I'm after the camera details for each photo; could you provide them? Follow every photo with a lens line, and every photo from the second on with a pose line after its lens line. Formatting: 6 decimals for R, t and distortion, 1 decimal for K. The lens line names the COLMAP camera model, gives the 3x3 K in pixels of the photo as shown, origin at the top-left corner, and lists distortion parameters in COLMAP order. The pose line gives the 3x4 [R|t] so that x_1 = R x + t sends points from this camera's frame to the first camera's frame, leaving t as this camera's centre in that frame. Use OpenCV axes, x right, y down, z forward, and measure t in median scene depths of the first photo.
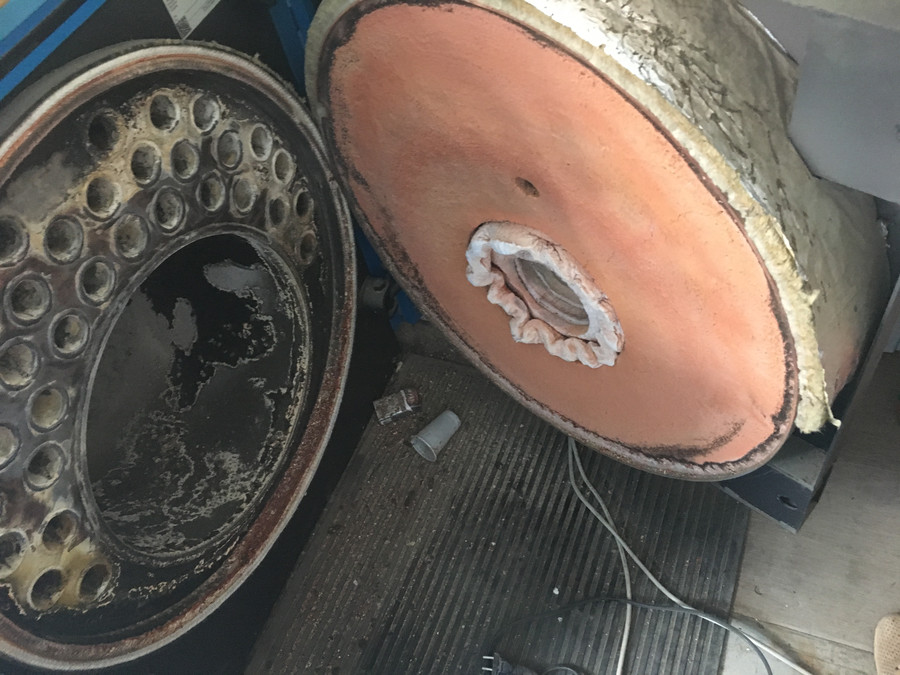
lens RADIAL K [[760.8, 0, 444.7], [0, 760.8, 330.8], [0, 0, 1]] dist [0.086688, -0.126207]
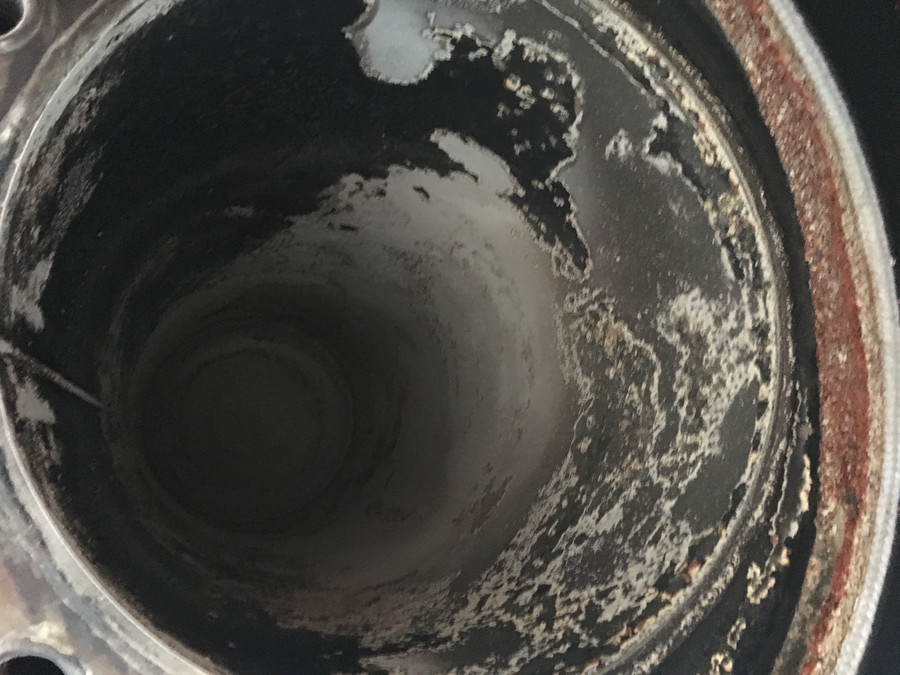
lens RADIAL K [[760.8, 0, 450.2], [0, 760.8, 331.8], [0, 0, 1]] dist [0.086688, -0.126207]
pose [[0.414102, -0.508797, -0.754748, 0.000884], [0.727661, 0.683191, -0.061317, 0.112283], [0.546835, -0.523809, 0.653143, 0.683186]]
